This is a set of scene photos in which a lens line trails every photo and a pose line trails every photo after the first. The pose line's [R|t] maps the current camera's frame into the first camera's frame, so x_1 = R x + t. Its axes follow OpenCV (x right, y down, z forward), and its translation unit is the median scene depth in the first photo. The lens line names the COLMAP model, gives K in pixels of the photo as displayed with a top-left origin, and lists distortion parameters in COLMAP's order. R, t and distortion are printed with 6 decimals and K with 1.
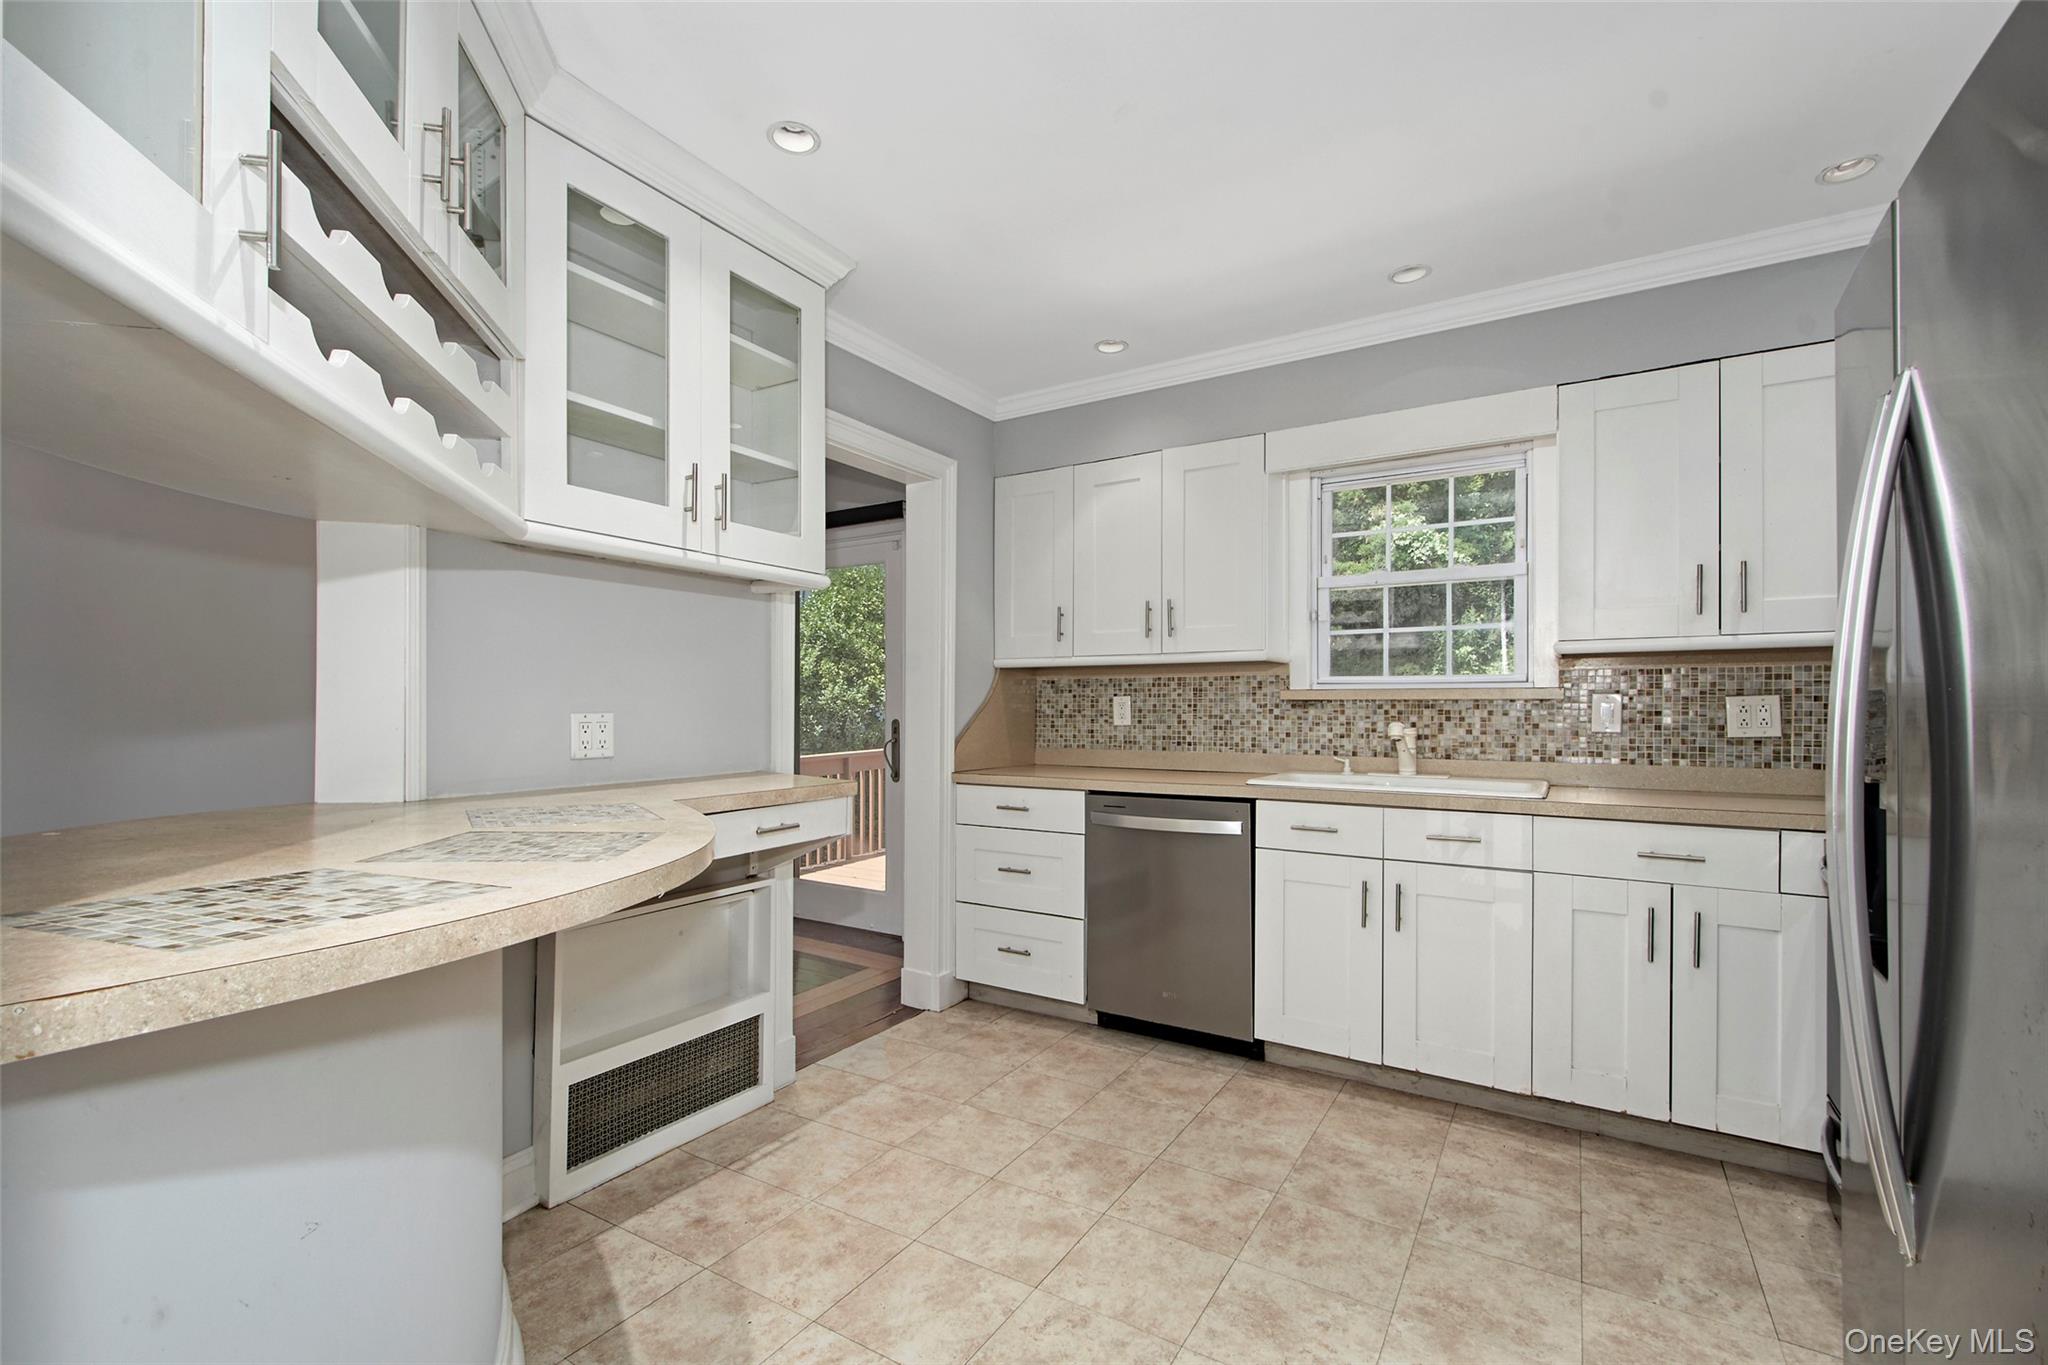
lens RADIAL K [[899.6, 0, 1009.6], [0, 899.6, 691.8], [0, 0, 1]] dist [0.005308, -0.002852]
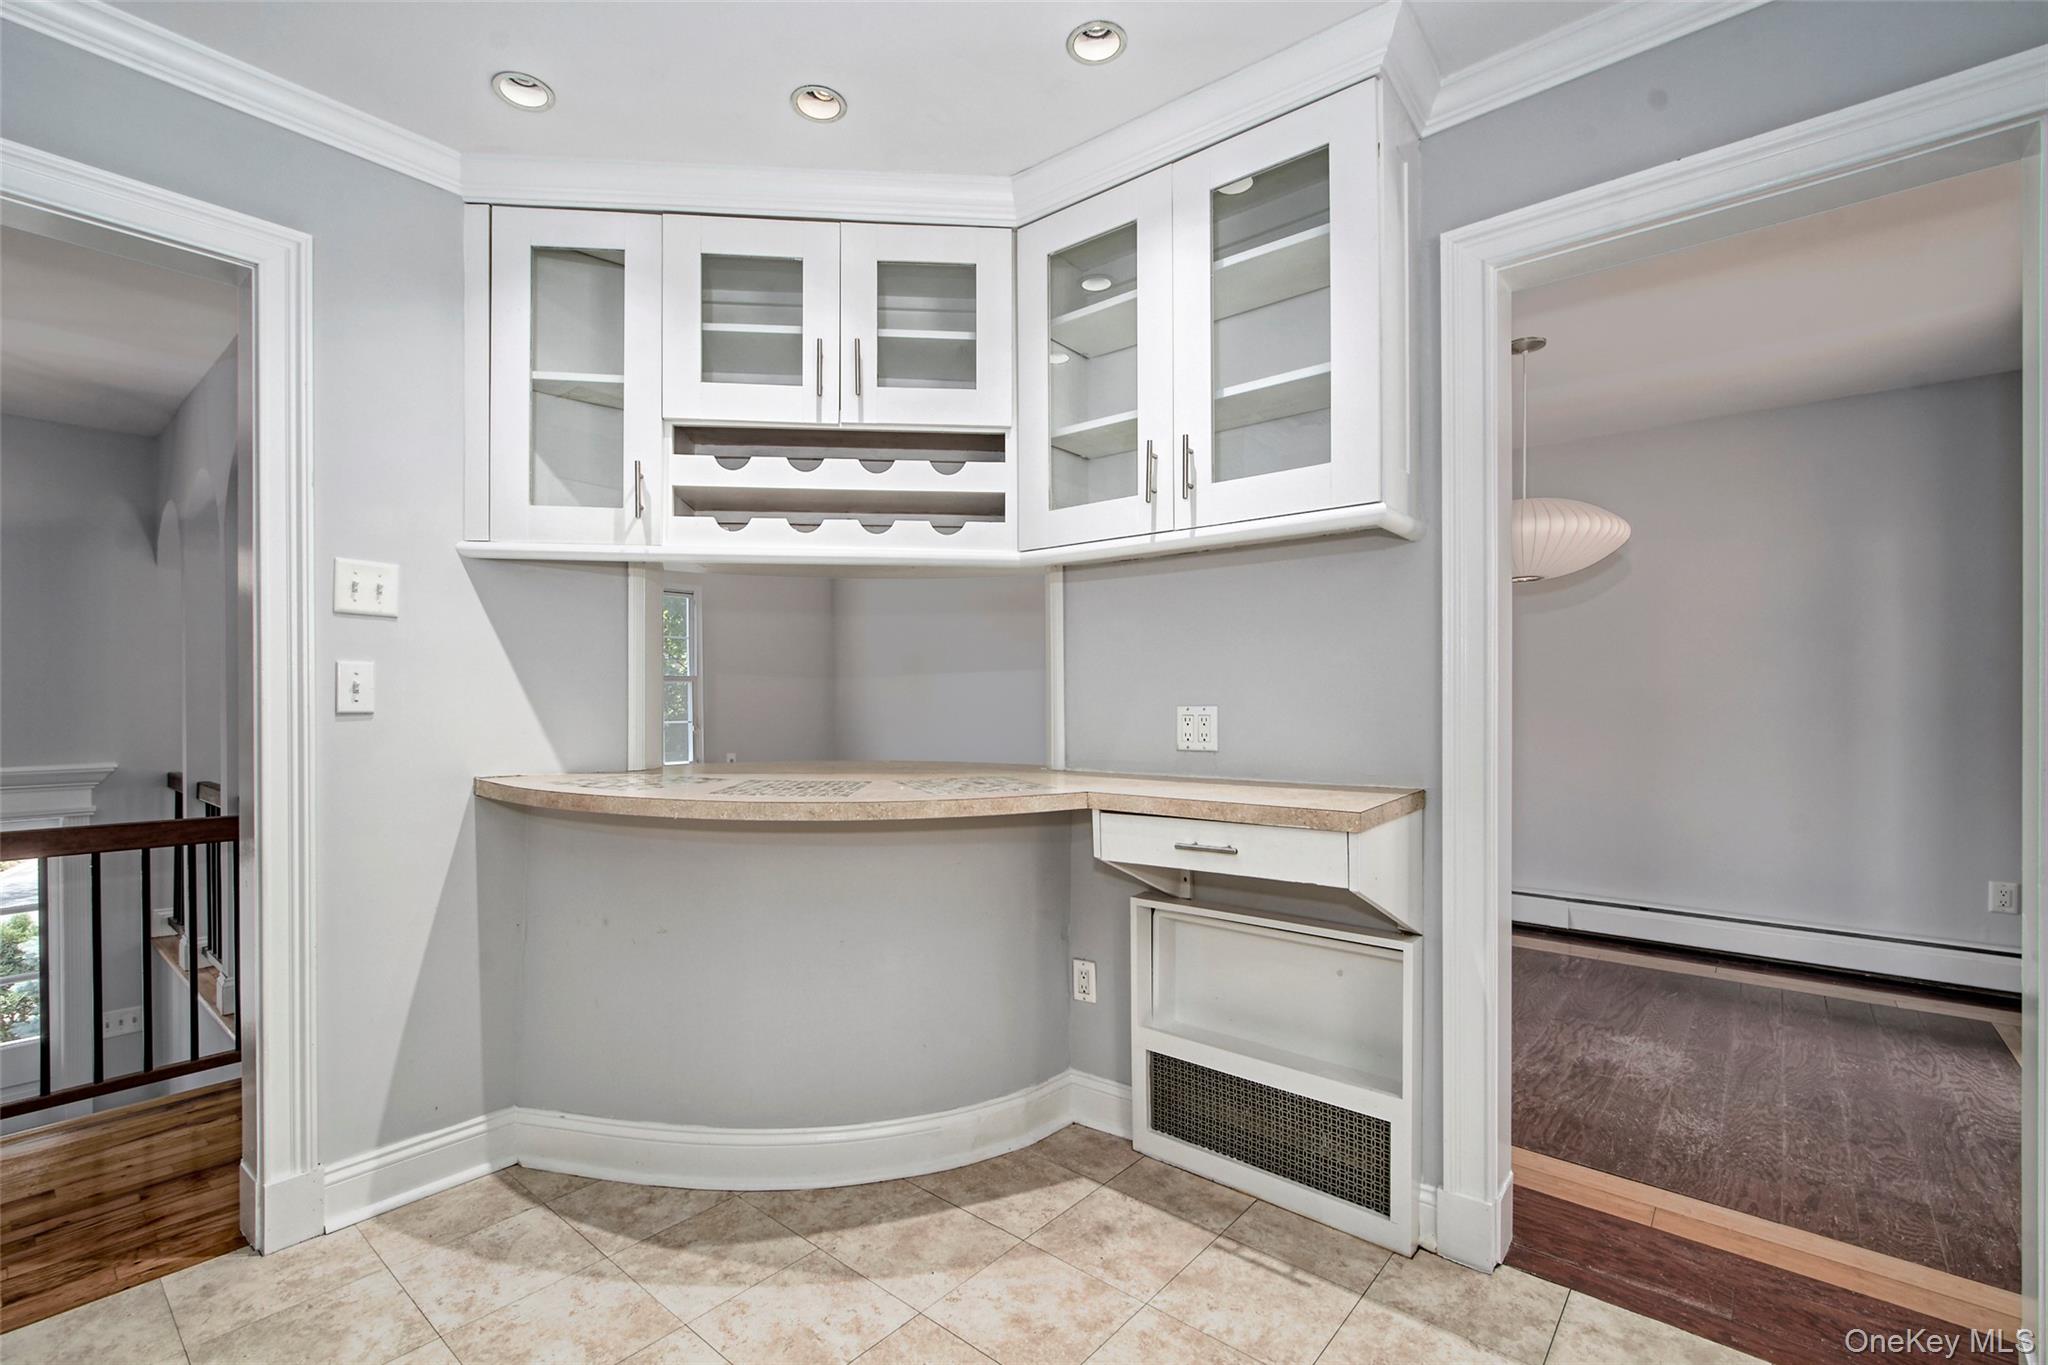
lens RADIAL K [[899.6, 0, 1010.1], [0, 899.6, 700.4], [0, 0, 1]] dist [0.005308, -0.002852]
pose [[-0.143004, -0.003452, -0.989716, 0.583804], [0.014030, 0.999886, -0.005514, 0.020174], [0.989623, -0.014674, -0.142940, 0.961646]]
